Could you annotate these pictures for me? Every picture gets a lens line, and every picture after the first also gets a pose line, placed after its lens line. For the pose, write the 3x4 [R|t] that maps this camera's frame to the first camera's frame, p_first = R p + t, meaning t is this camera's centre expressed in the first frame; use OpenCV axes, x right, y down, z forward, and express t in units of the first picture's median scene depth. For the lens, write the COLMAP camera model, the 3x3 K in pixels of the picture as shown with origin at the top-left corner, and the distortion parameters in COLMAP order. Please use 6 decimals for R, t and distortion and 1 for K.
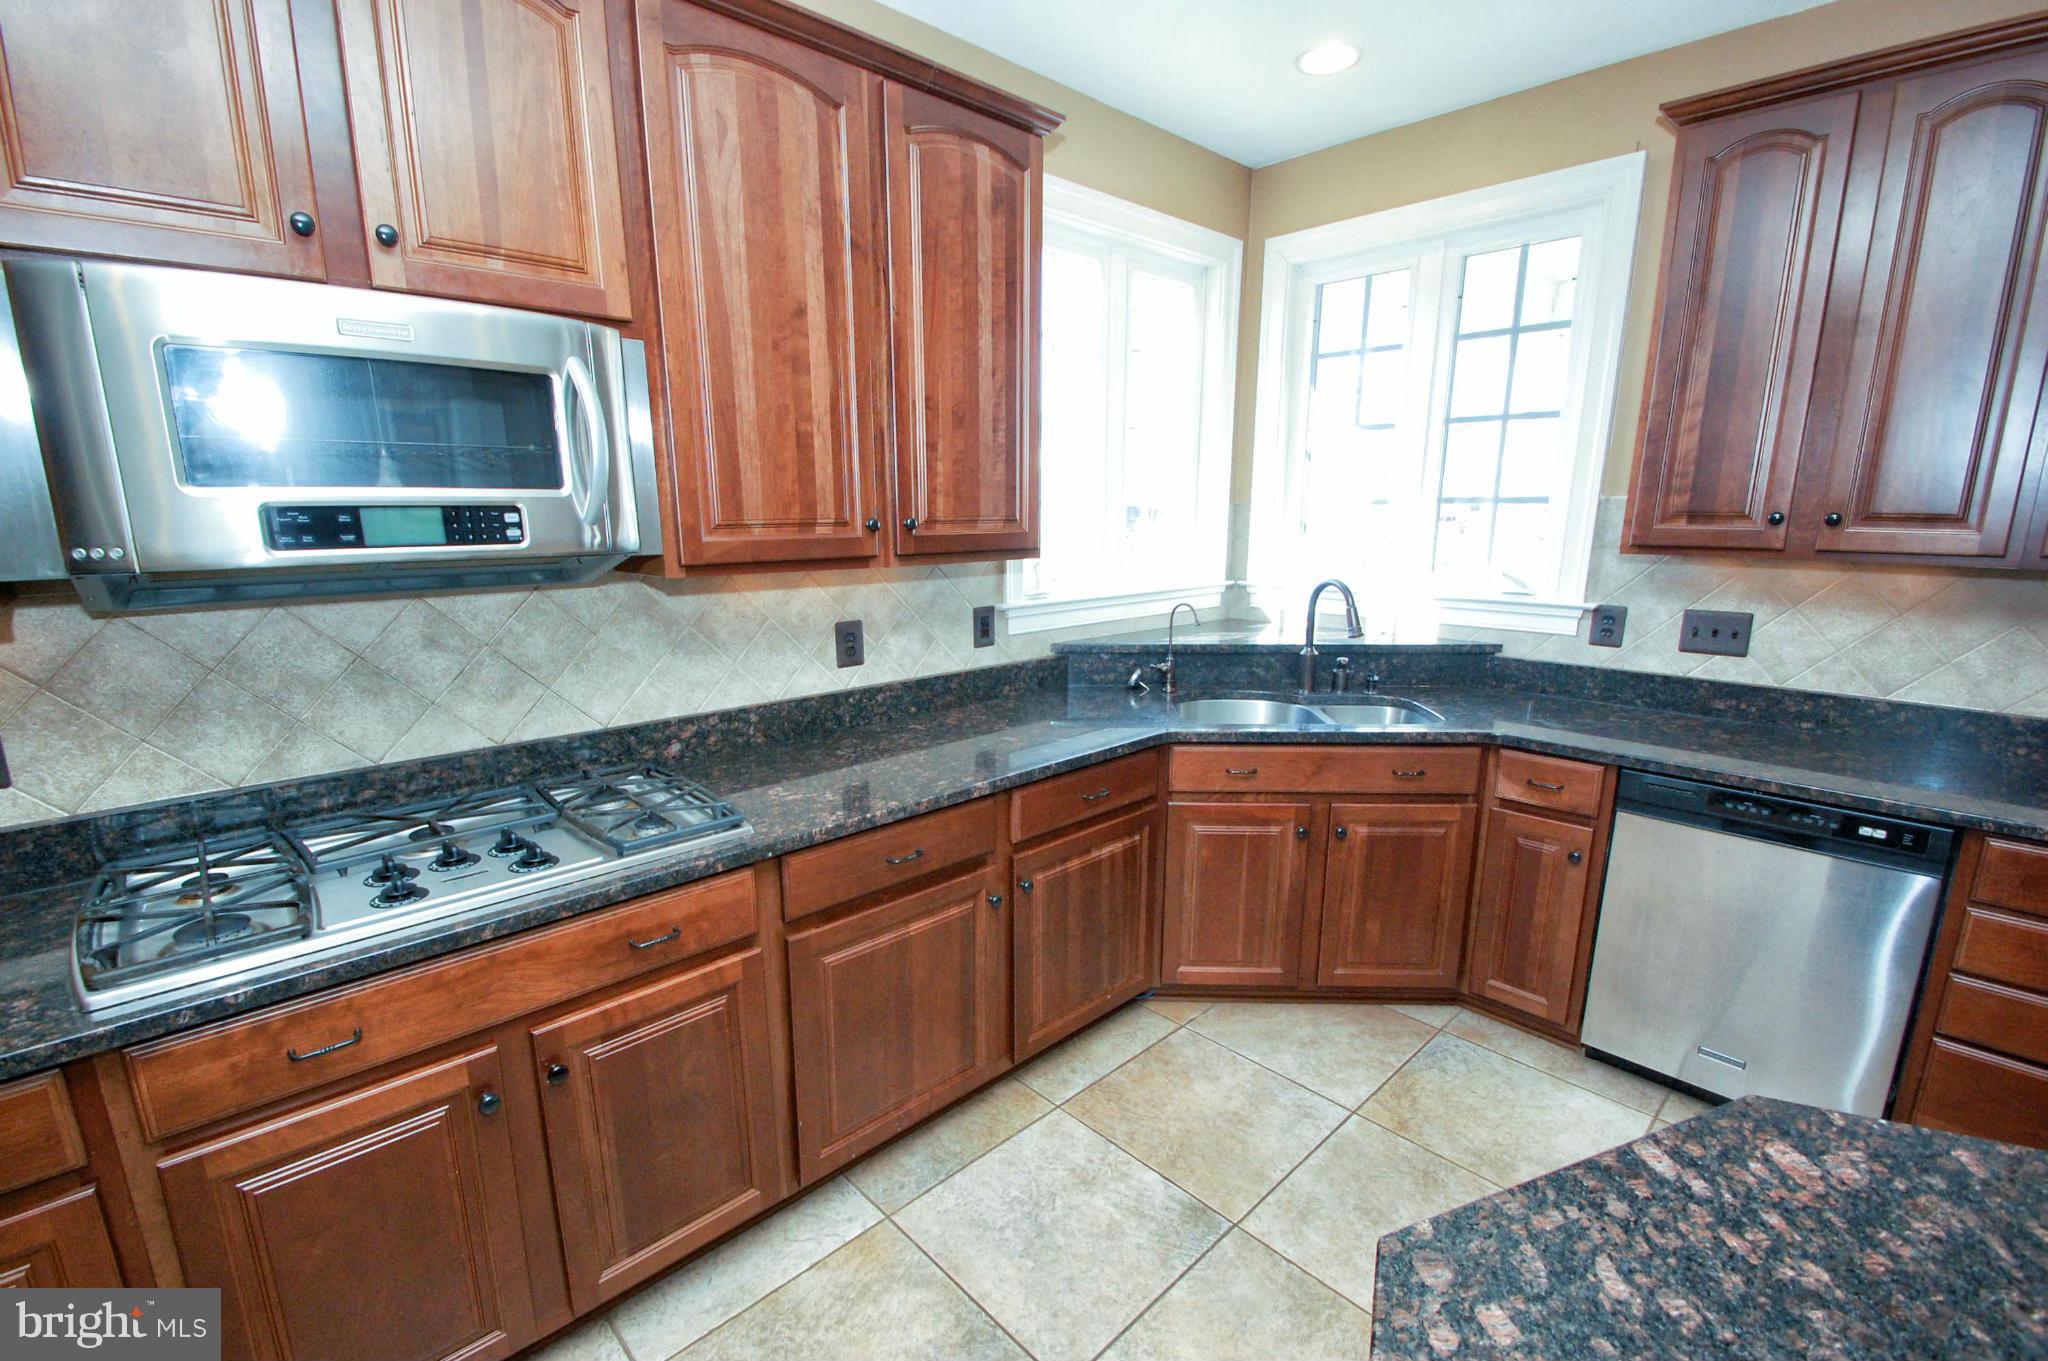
lens RADIAL K [[894.7, 0, 1011.3], [0, 894.7, 714.9], [0, 0, 1]] dist [-0.009942, -0.000873]
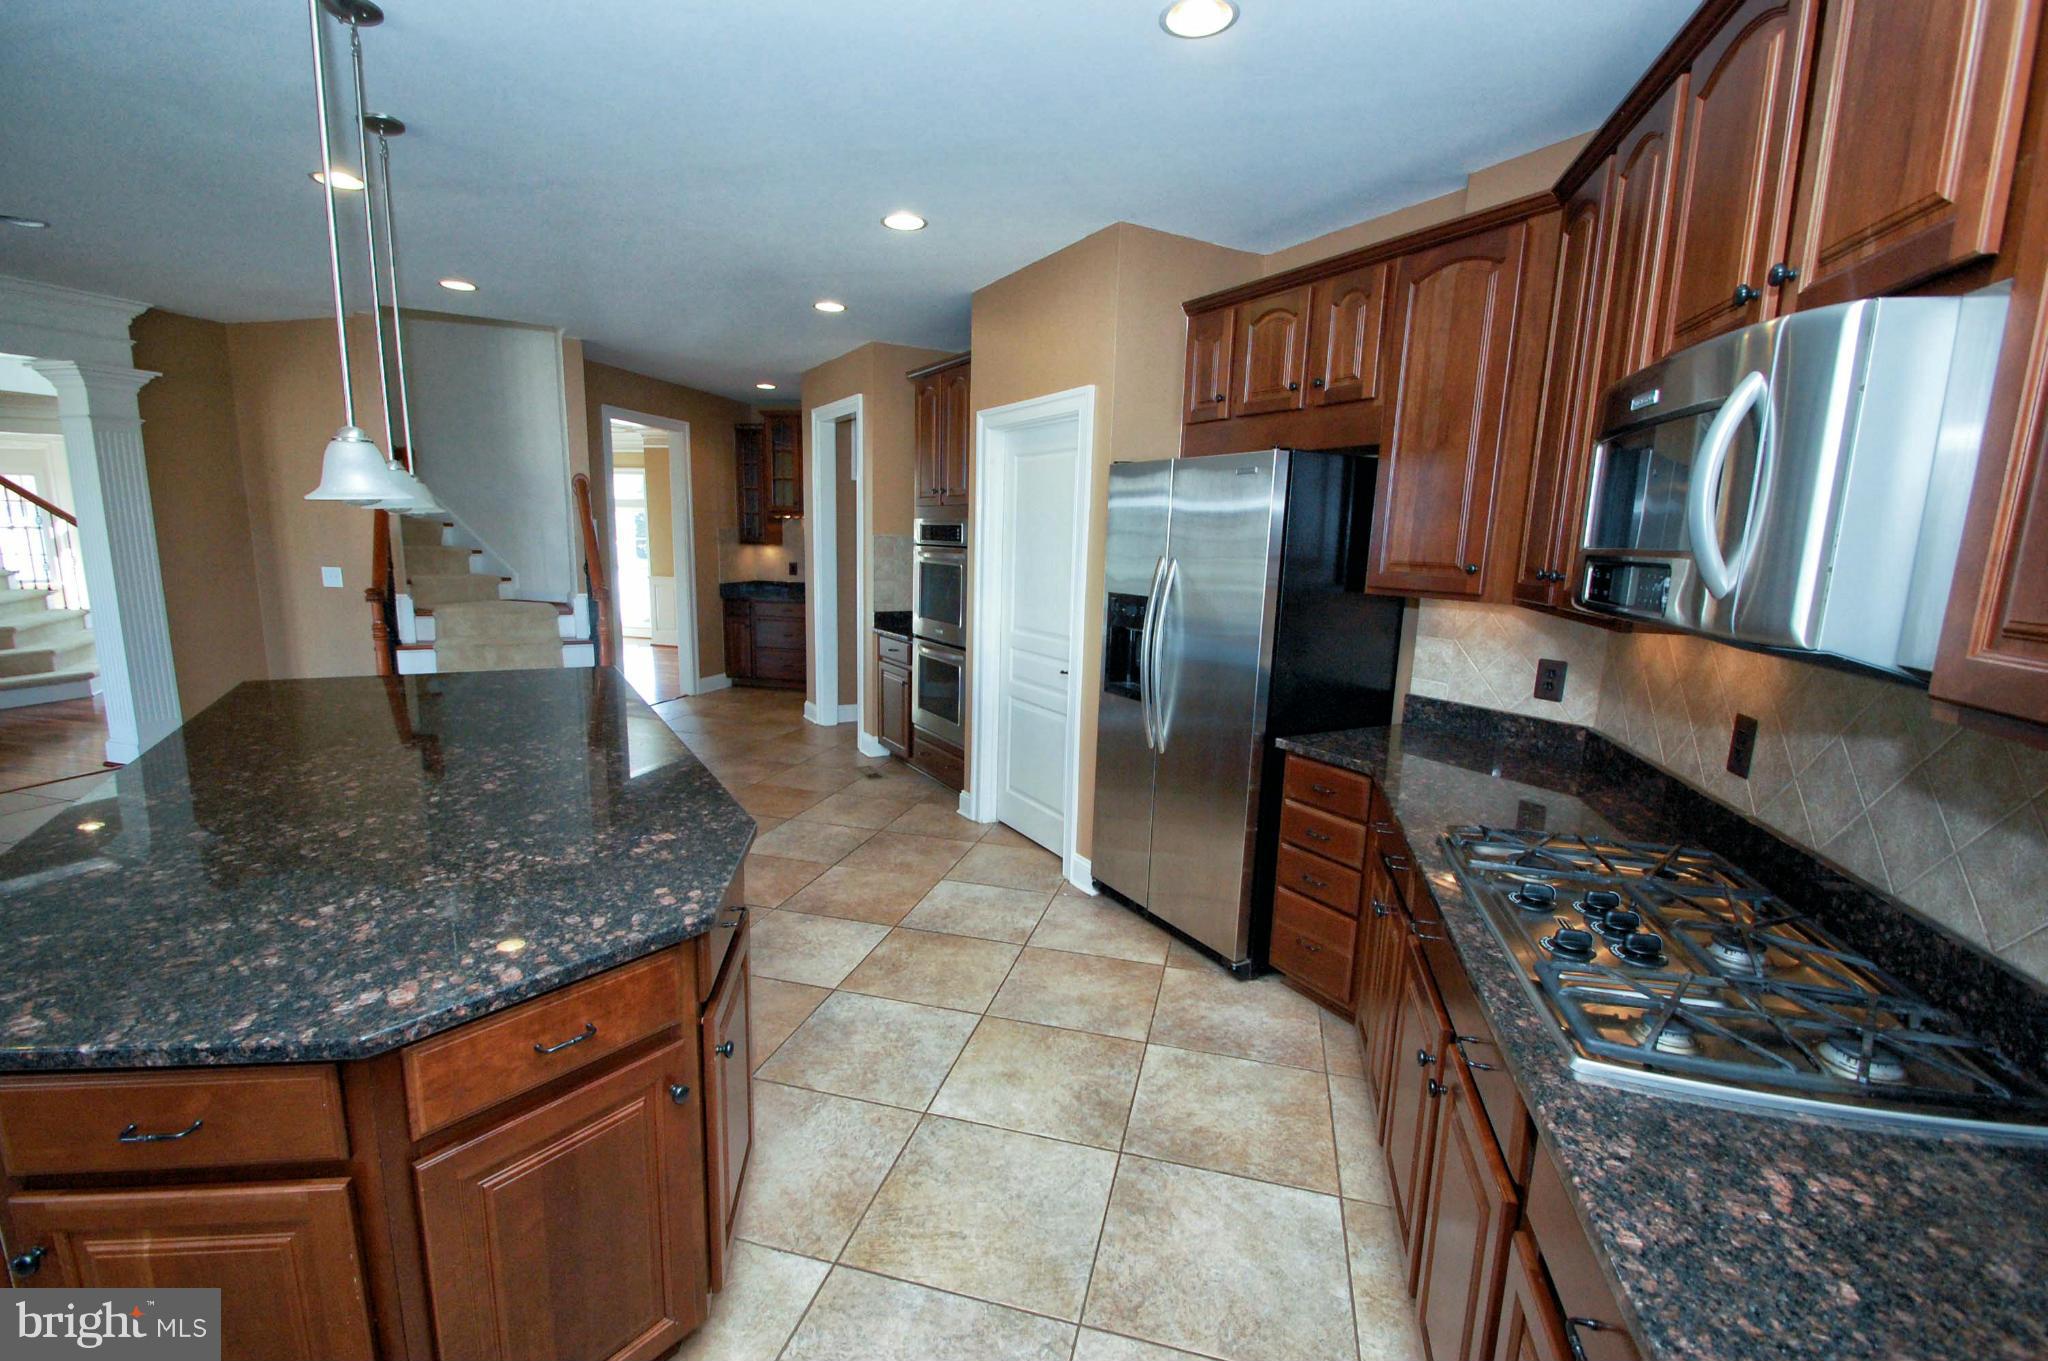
lens RADIAL K [[894.7, 0, 1026.4], [0, 894.7, 699.1], [0, 0, 1]] dist [-0.009942, -0.000873]
pose [[-0.844881, 0.075301, -0.529628, 0.237835], [-0.147890, 0.918581, 0.366521, -0.187751], [0.514105, 0.387993, -0.764956, 0.758415]]
